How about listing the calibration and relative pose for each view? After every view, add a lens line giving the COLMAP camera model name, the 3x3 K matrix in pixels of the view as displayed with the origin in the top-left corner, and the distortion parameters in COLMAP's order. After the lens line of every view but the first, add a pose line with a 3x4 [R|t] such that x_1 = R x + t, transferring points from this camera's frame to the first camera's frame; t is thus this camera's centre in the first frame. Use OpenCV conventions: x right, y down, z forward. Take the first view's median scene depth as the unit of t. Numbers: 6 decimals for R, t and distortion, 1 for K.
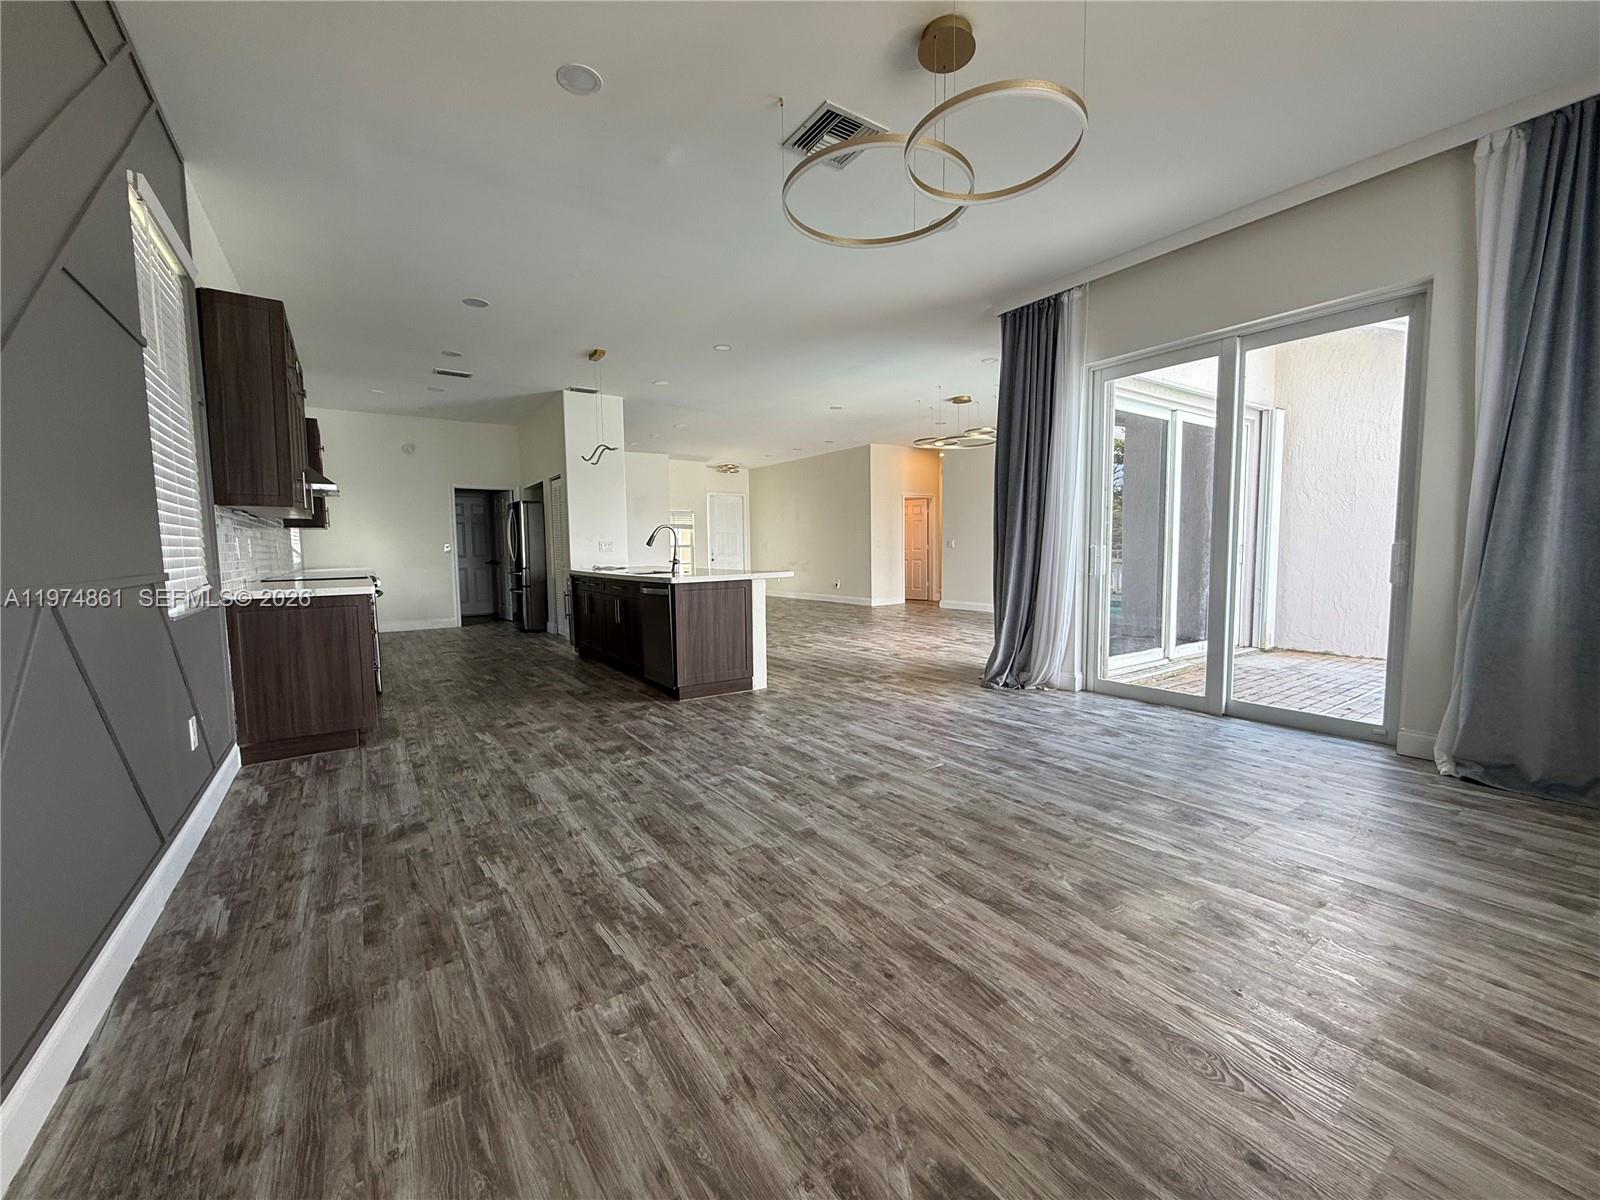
lens RADIAL K [[638.9, 0, 800.0], [0, 638.9, 600.0], [0, 0, 1]] dist [0.001831, 0.000394]
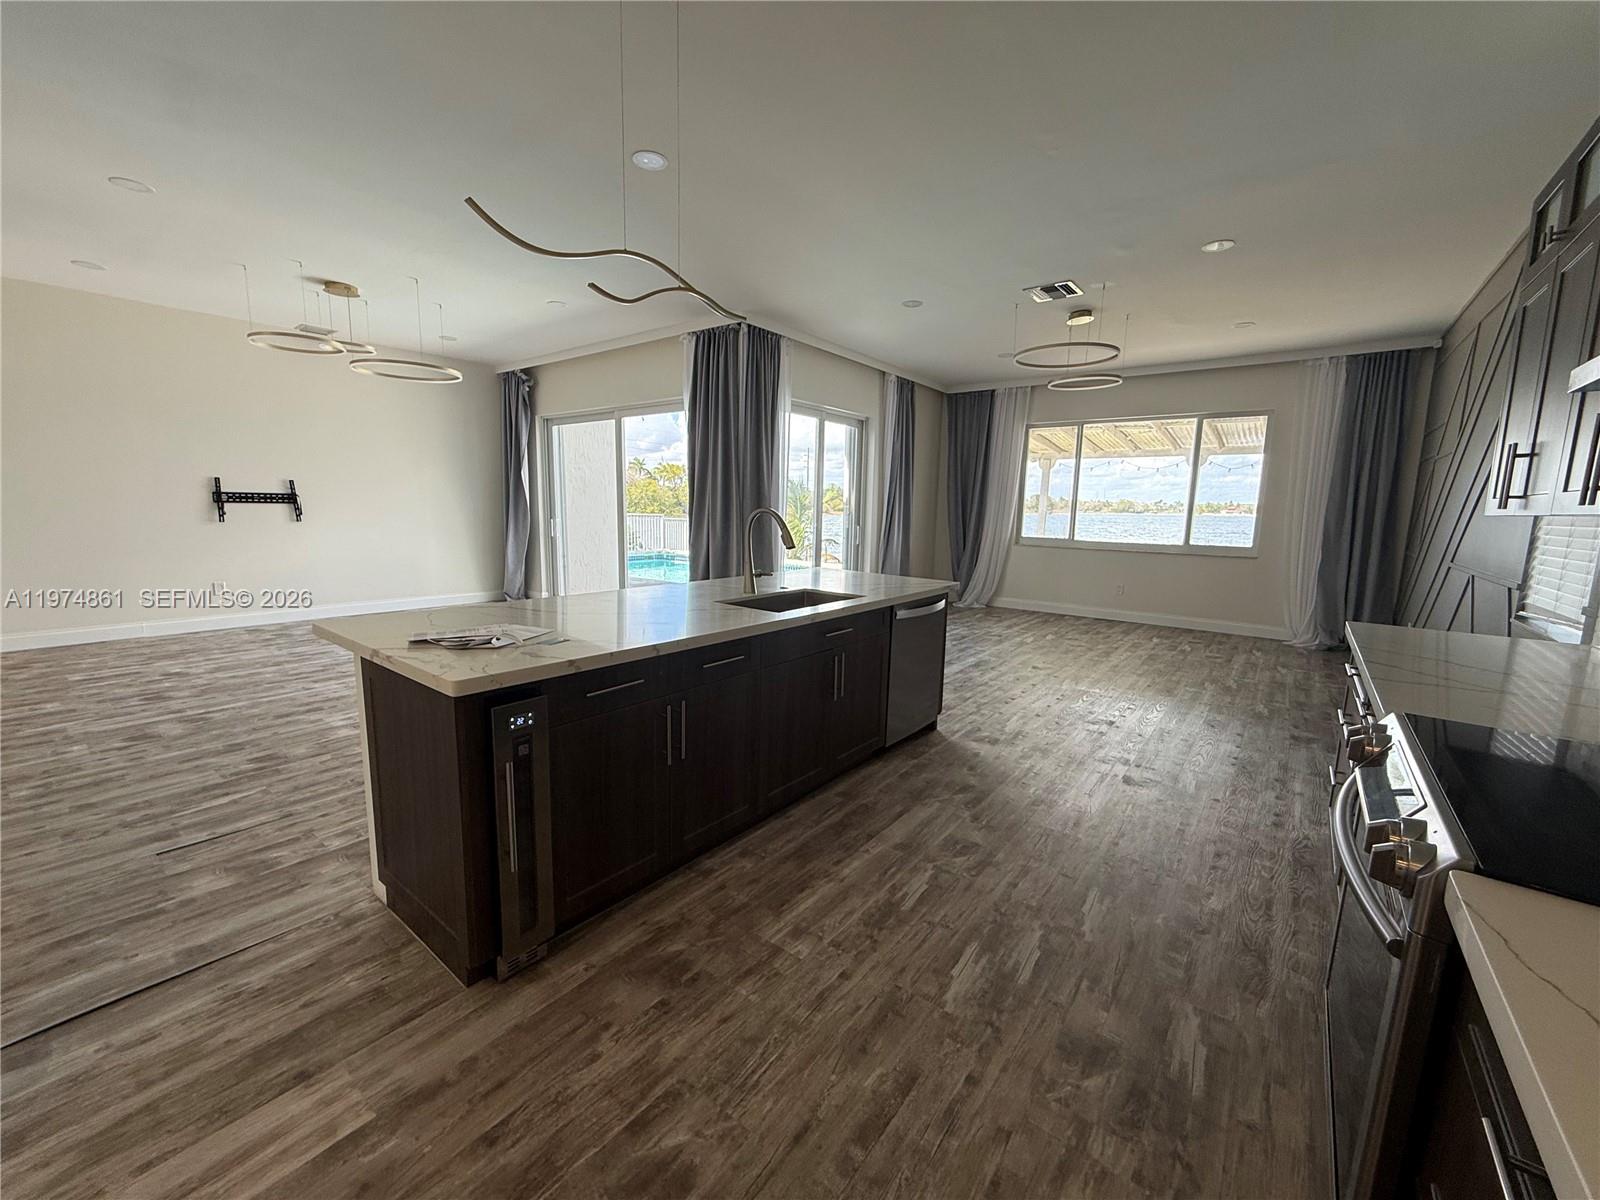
lens RADIAL K [[635.7, 0, 795.3], [0, 635.7, 596.5], [0, 0, 1]] dist [-0.001059, -0.000115]
pose [[-0.291071, -0.131028, 0.947686, -0.673603], [0.060519, 0.986071, 0.154923, -0.114668], [-0.954785, 0.102447, -0.279087, 1.039247]]
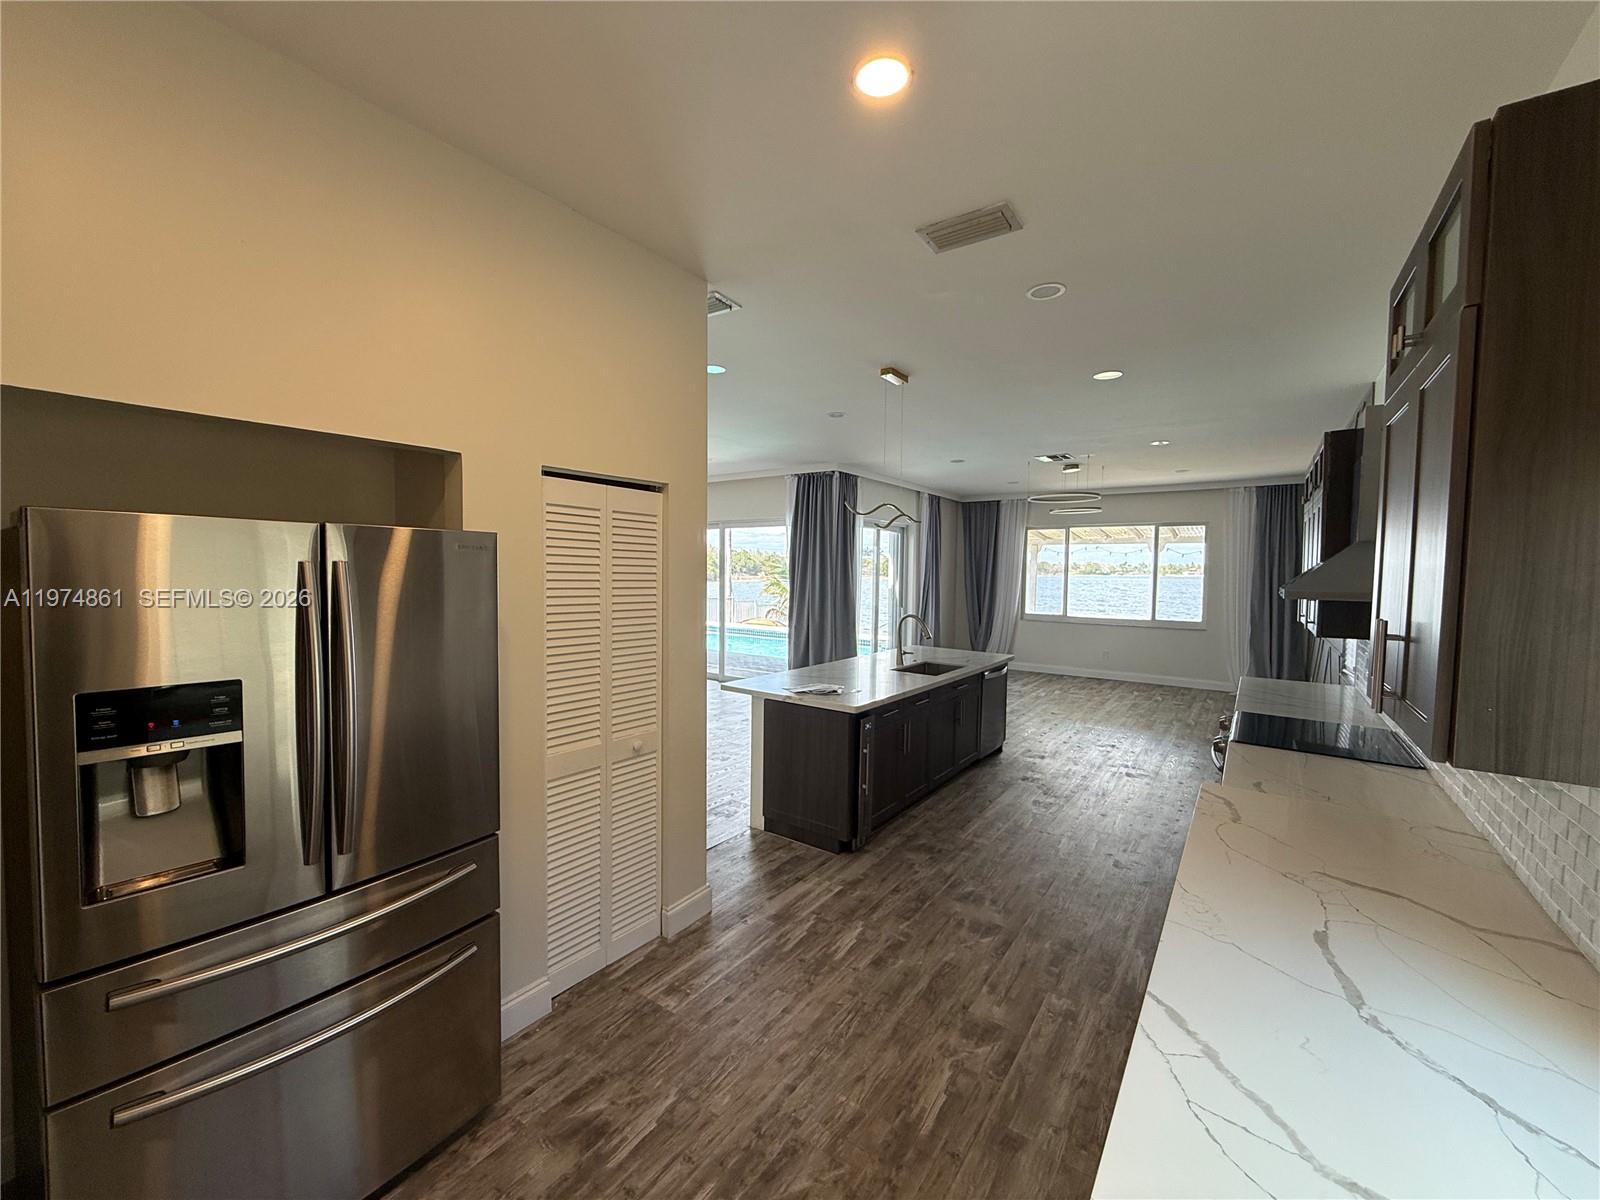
lens RADIAL K [[635.7, 0, 795.3], [0, 635.7, 596.5], [0, 0, 1]] dist [-0.001059, -0.000115]
pose [[-0.327474, -0.032390, 0.944305, -0.933358], [0.067853, 0.996026, 0.057695, -0.189200], [-0.942421, 0.082967, -0.323975, 1.330616]]
